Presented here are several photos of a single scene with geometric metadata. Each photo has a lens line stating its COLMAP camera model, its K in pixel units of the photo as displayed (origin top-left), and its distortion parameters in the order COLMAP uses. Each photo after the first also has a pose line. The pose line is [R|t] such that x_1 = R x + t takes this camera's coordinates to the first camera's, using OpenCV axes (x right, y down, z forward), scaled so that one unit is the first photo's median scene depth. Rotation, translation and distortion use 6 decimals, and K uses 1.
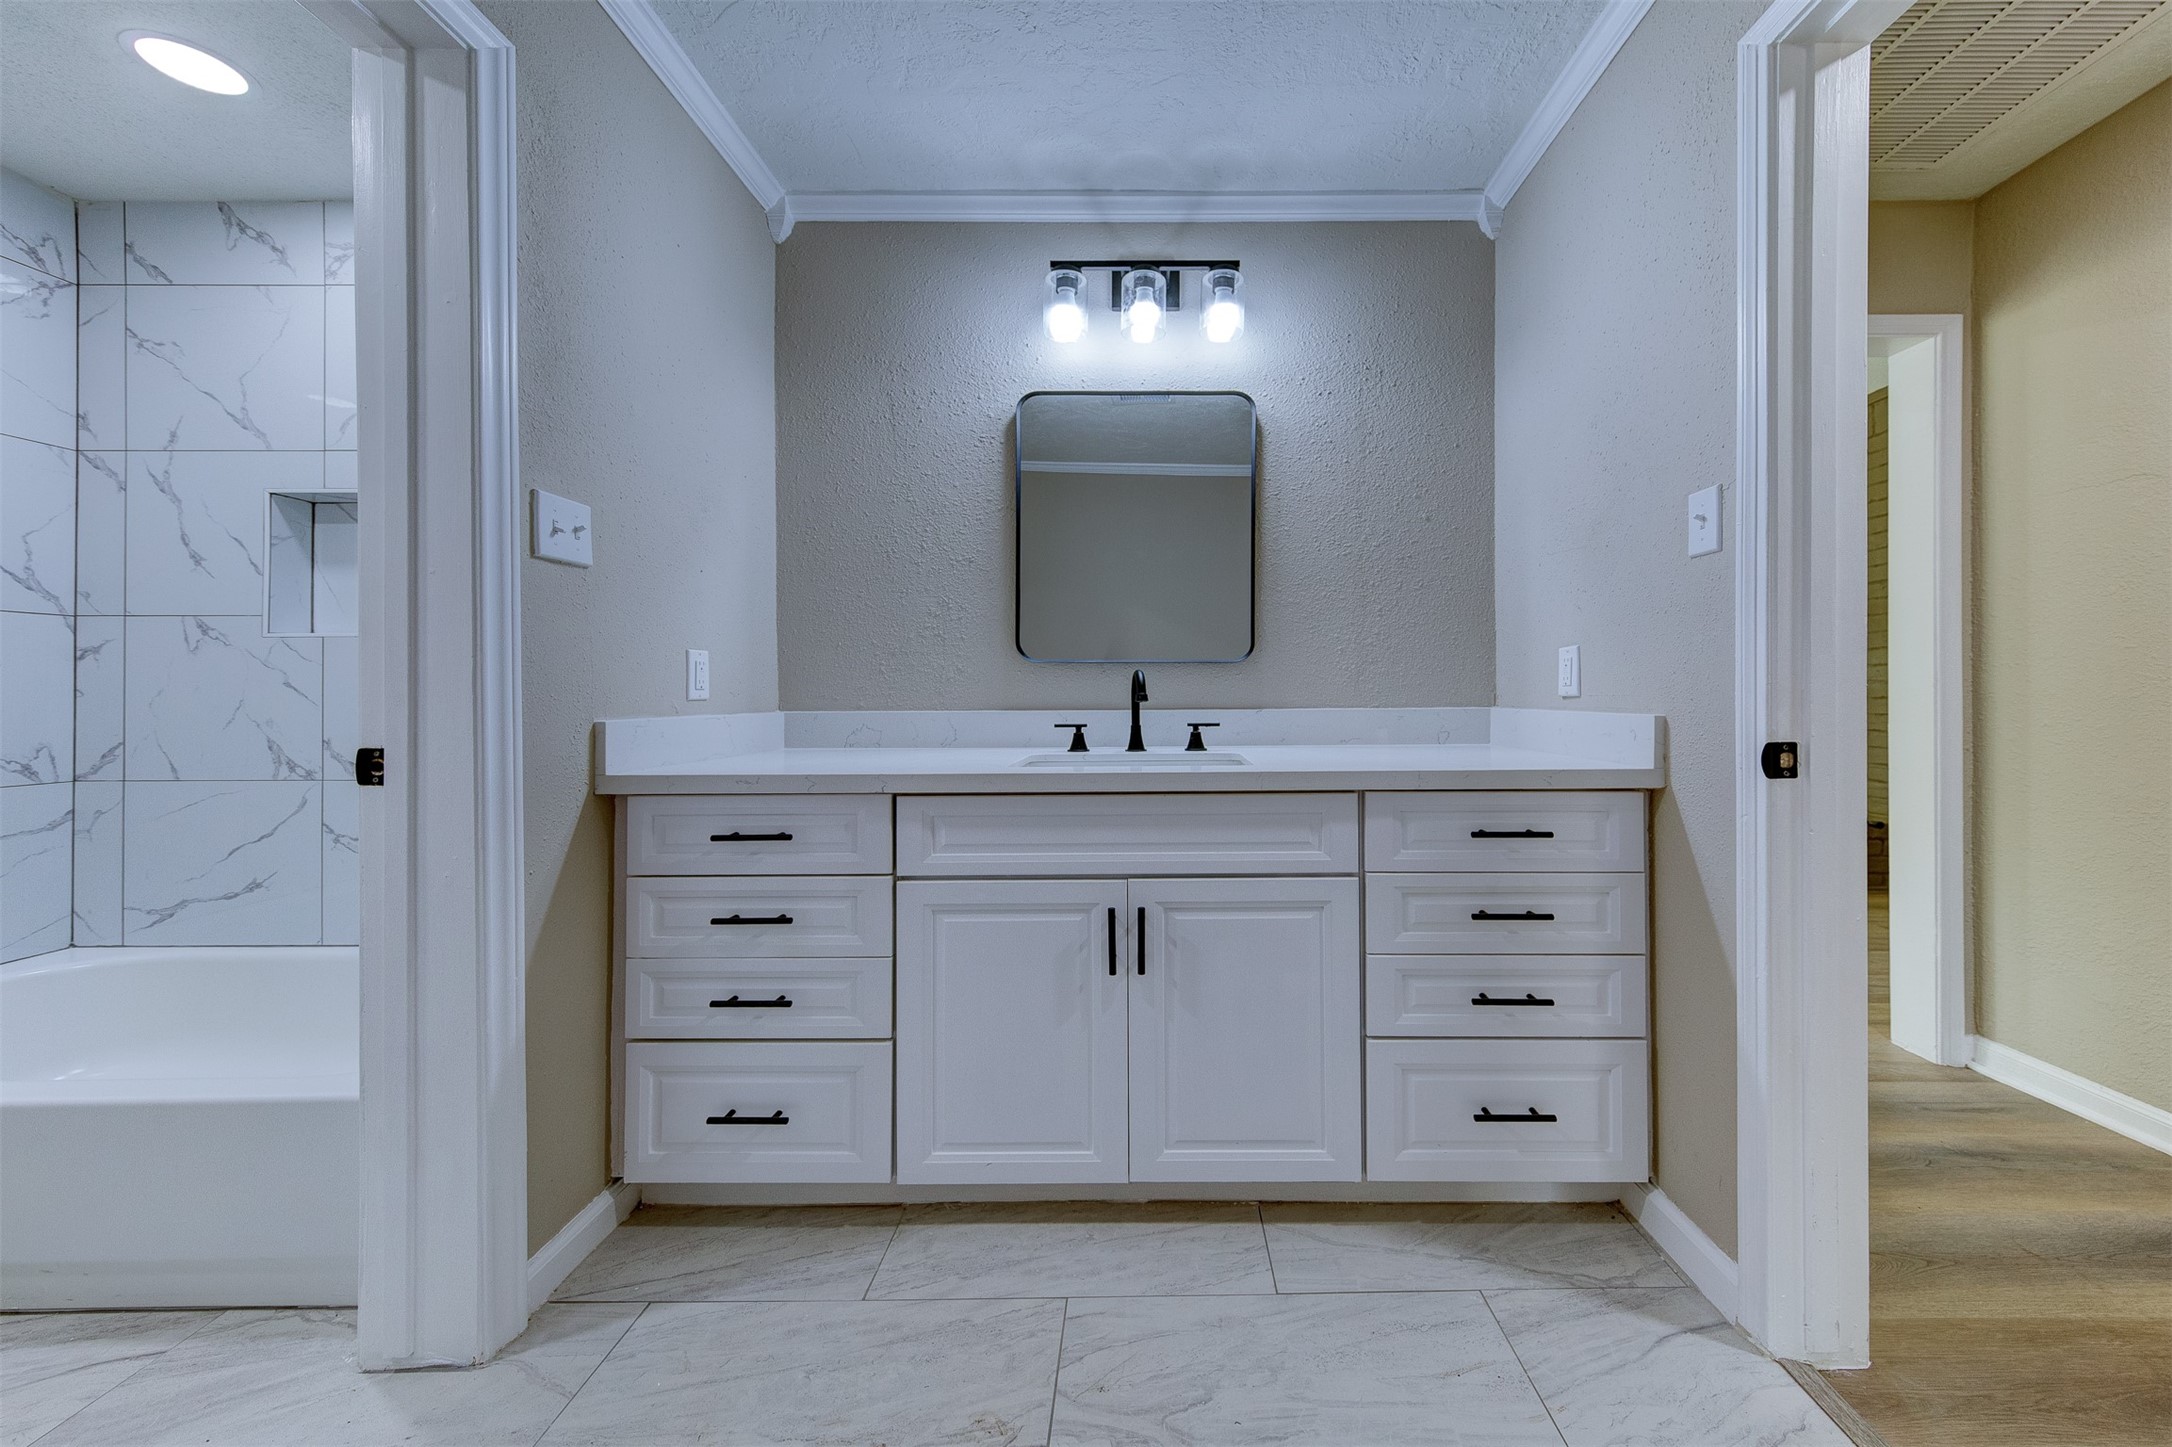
lens RADIAL K [[834.9, 0, 1120.1], [0, 834.9, 709.3], [0, 0, 1]] dist [-0.000016, -0.000168]
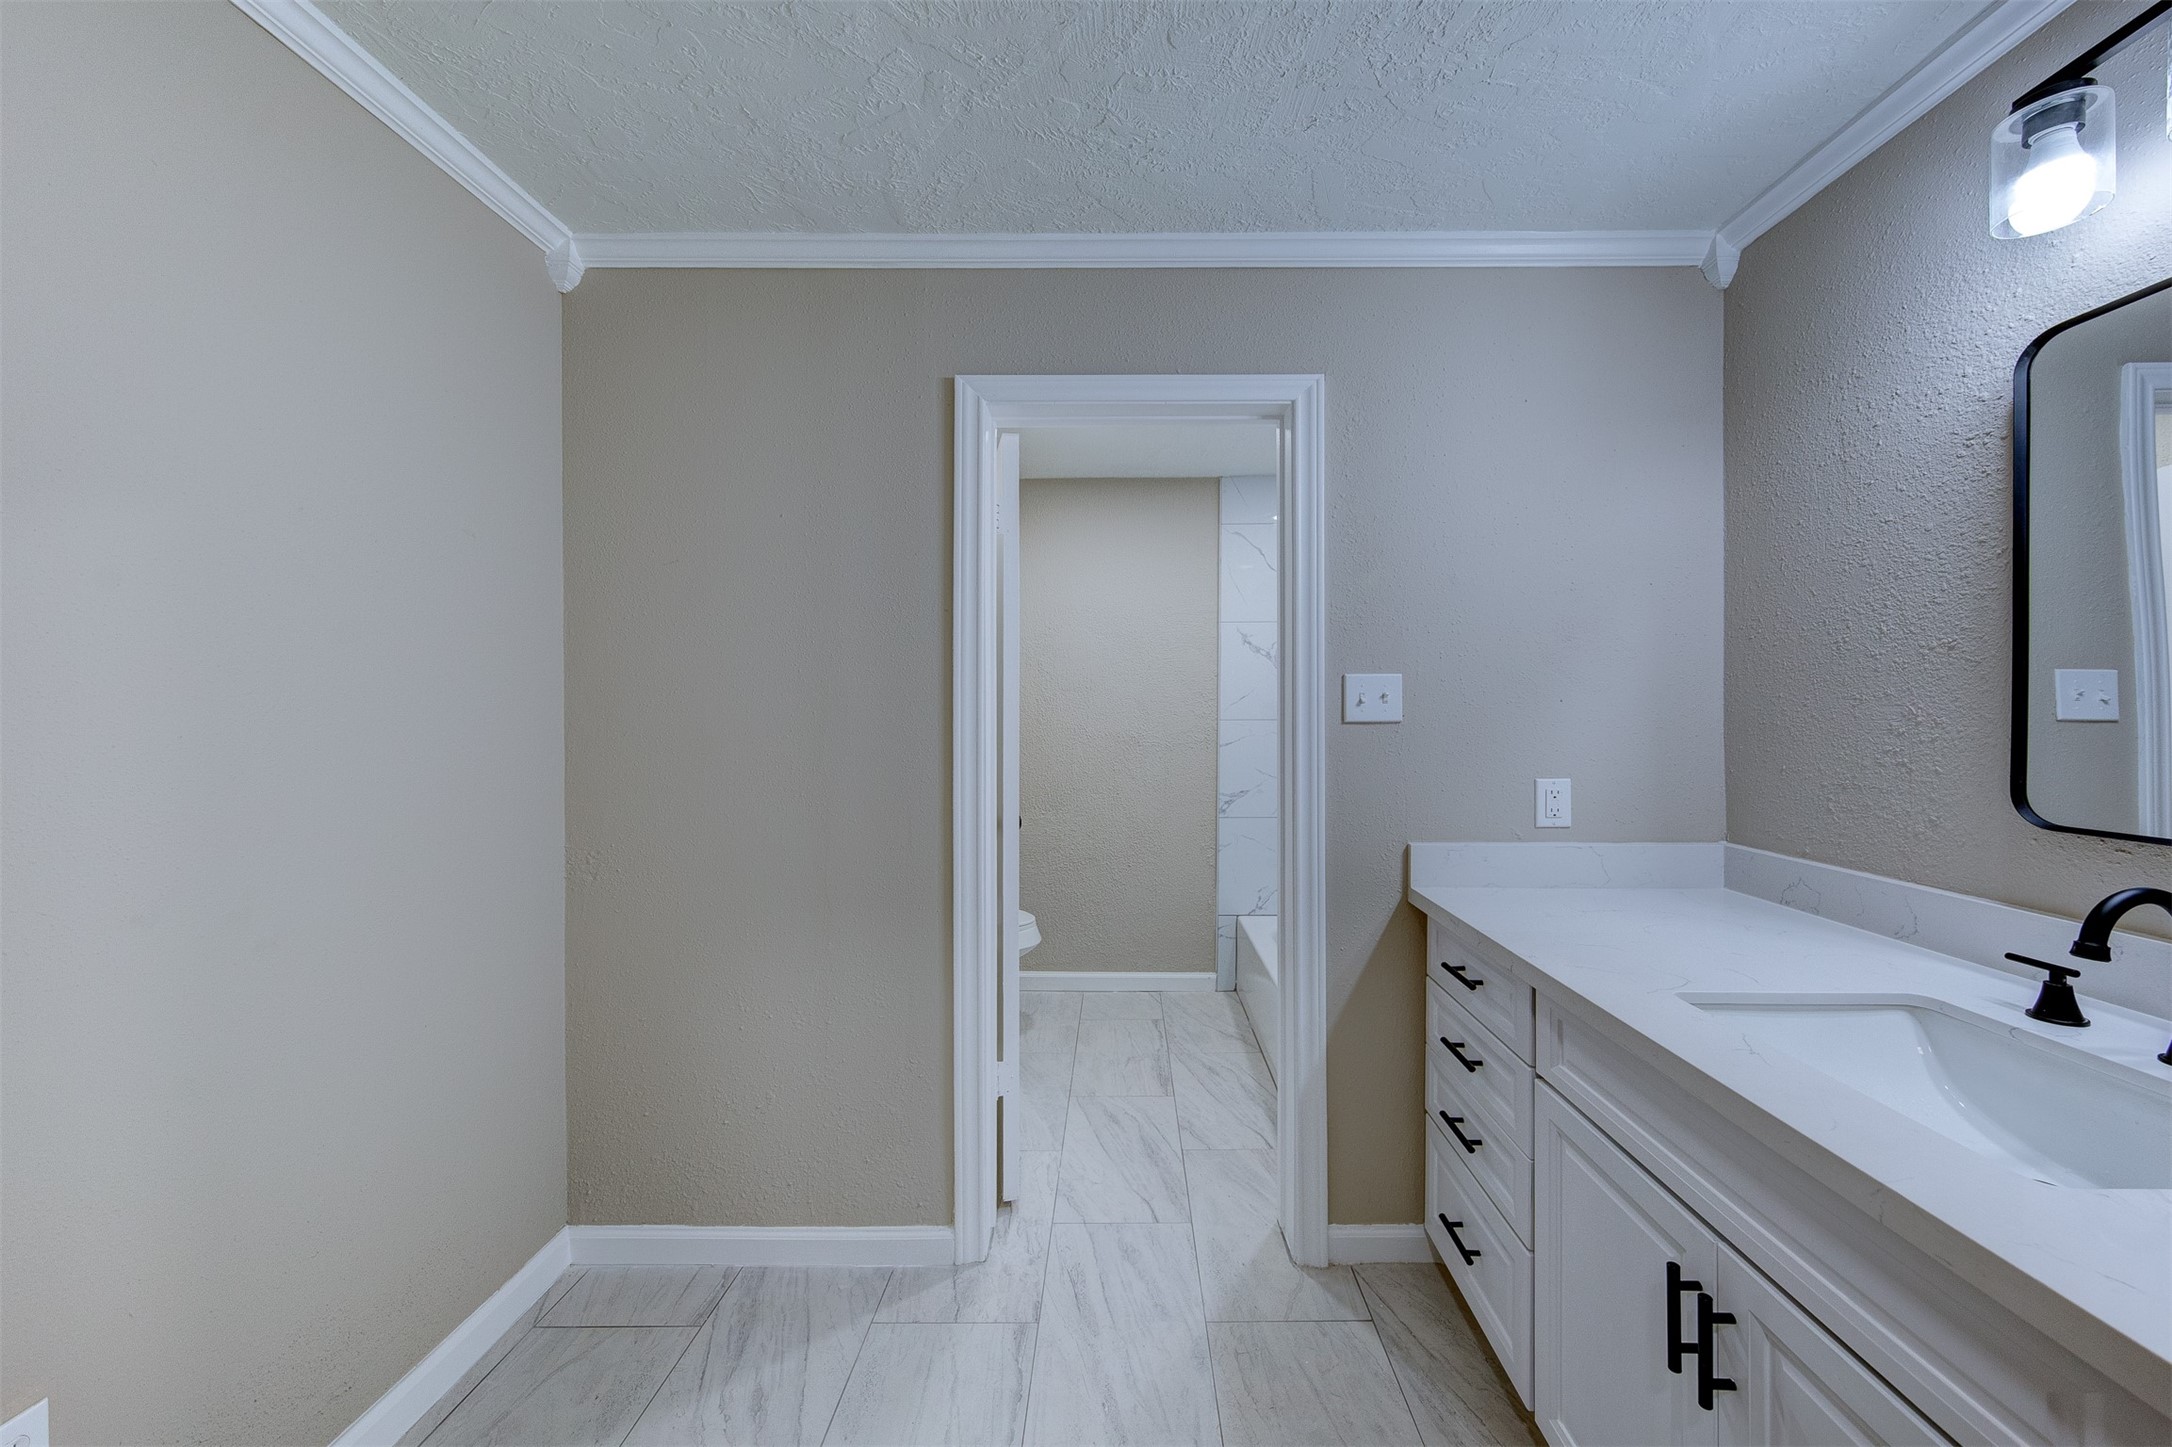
lens RADIAL K [[834.9, 0, 1120.1], [0, 834.9, 709.3], [0, 0, 1]] dist [-0.000016, -0.000168]
pose [[0.005711, 0.002554, -0.999980, 0.619753], [-0.007252, 0.999971, 0.002512, -0.185349], [0.999957, 0.007237, 0.005730, 0.554662]]
